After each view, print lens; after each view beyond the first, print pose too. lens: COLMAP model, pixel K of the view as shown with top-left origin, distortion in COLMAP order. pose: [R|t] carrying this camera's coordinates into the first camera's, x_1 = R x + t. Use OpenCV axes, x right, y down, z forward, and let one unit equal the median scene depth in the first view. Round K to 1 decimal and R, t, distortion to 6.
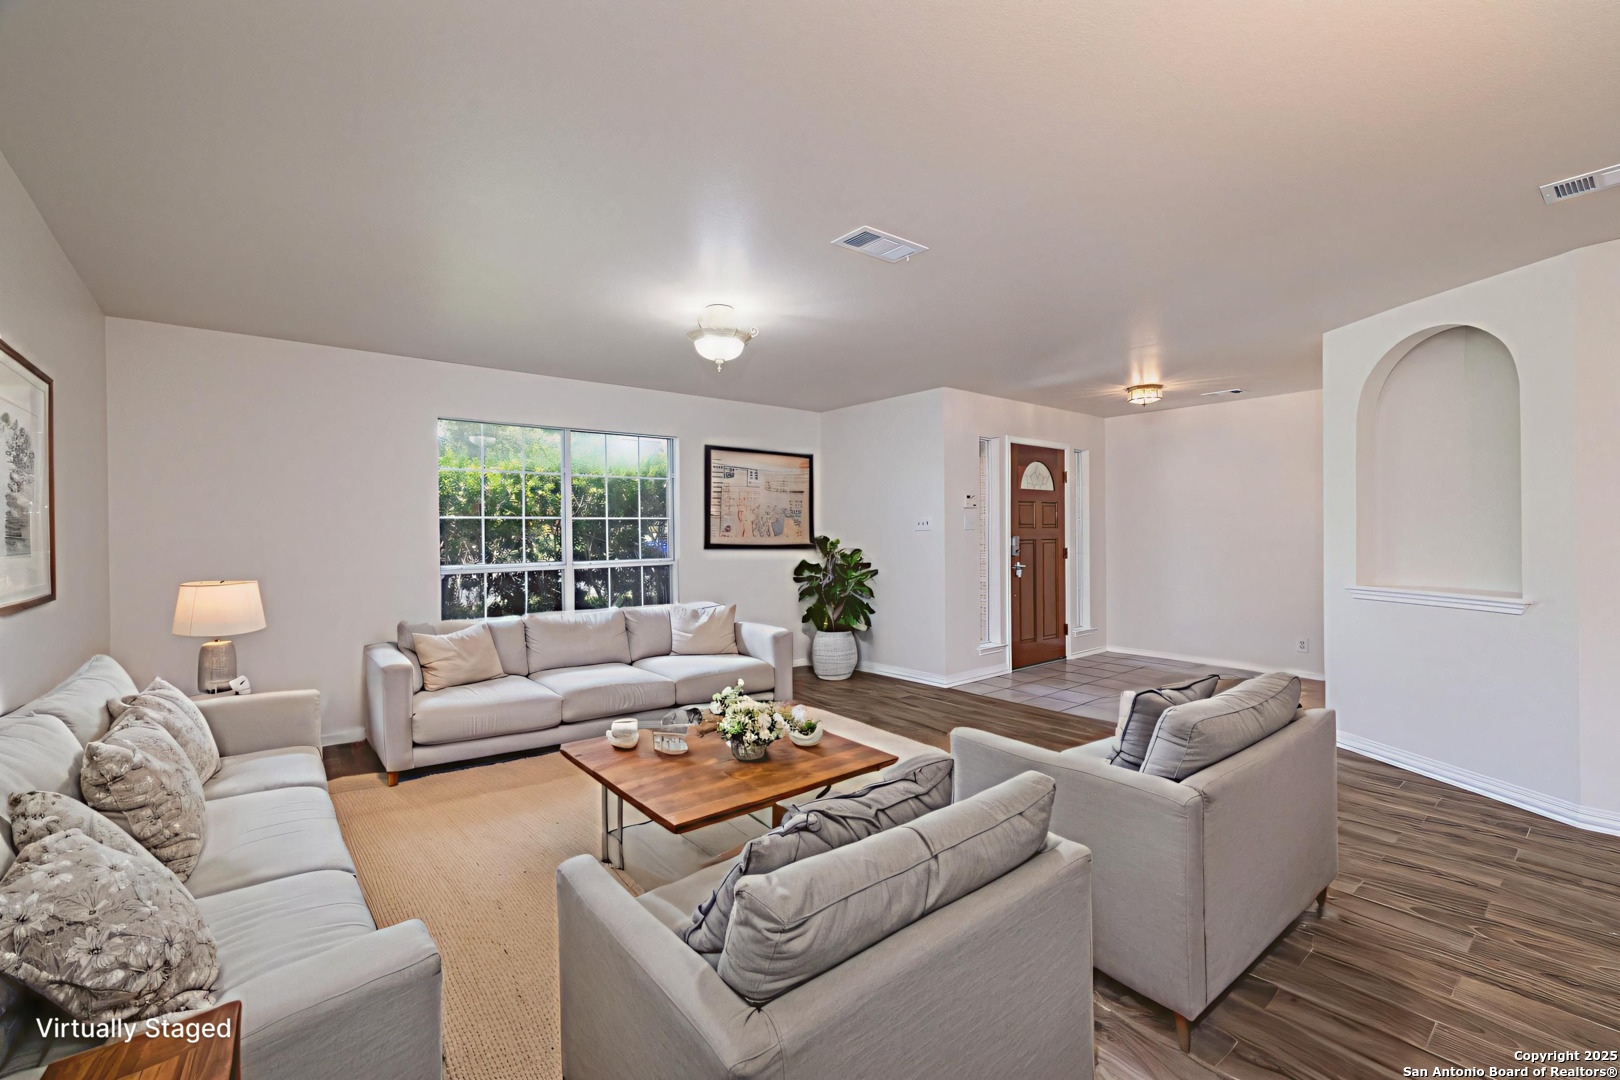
lens RADIAL K [[705.5, 0, 804.8], [0, 705.5, 531.6], [0, 0, 1]] dist [0.000531, -0.000282]
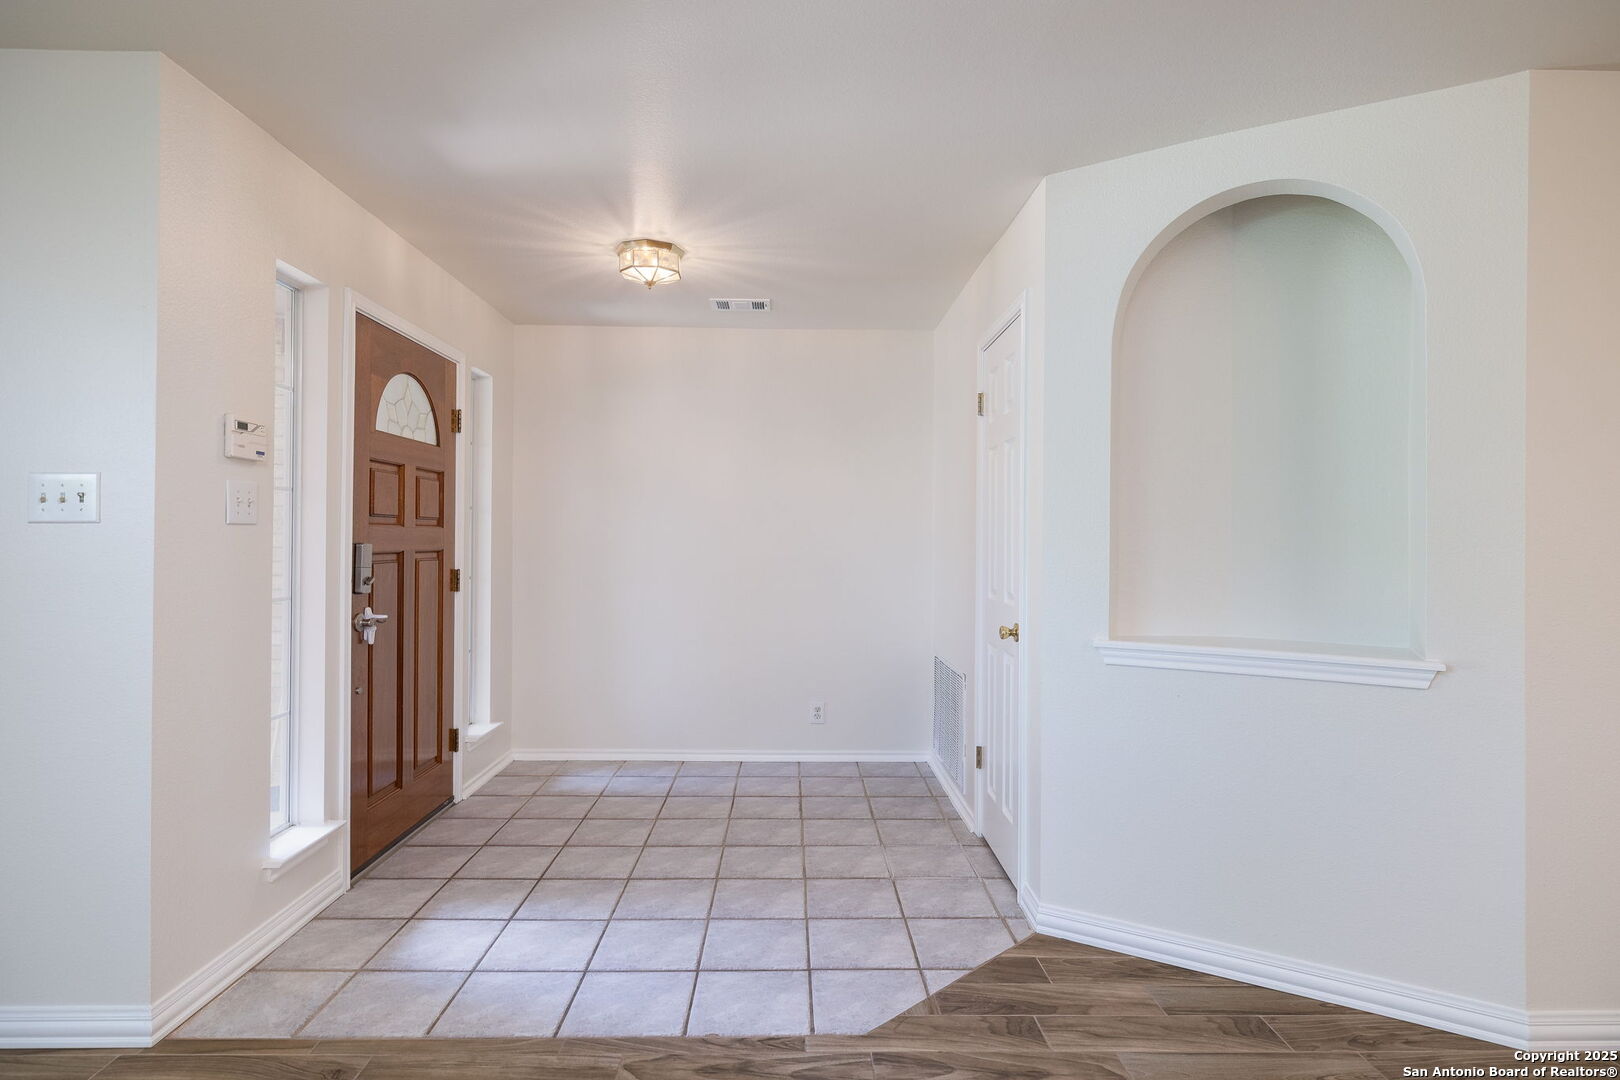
lens RADIAL K [[832.0, 0, 810.4], [0, 832.0, 537.6], [0, 0, 1]] dist [-0.001980, -0.000110]
pose [[0.621589, 0.013275, 0.783231, 0.088222], [-0.013885, 0.999886, -0.005928, 0.002281], [-0.783220, -0.007190, 0.621703, 0.522812]]
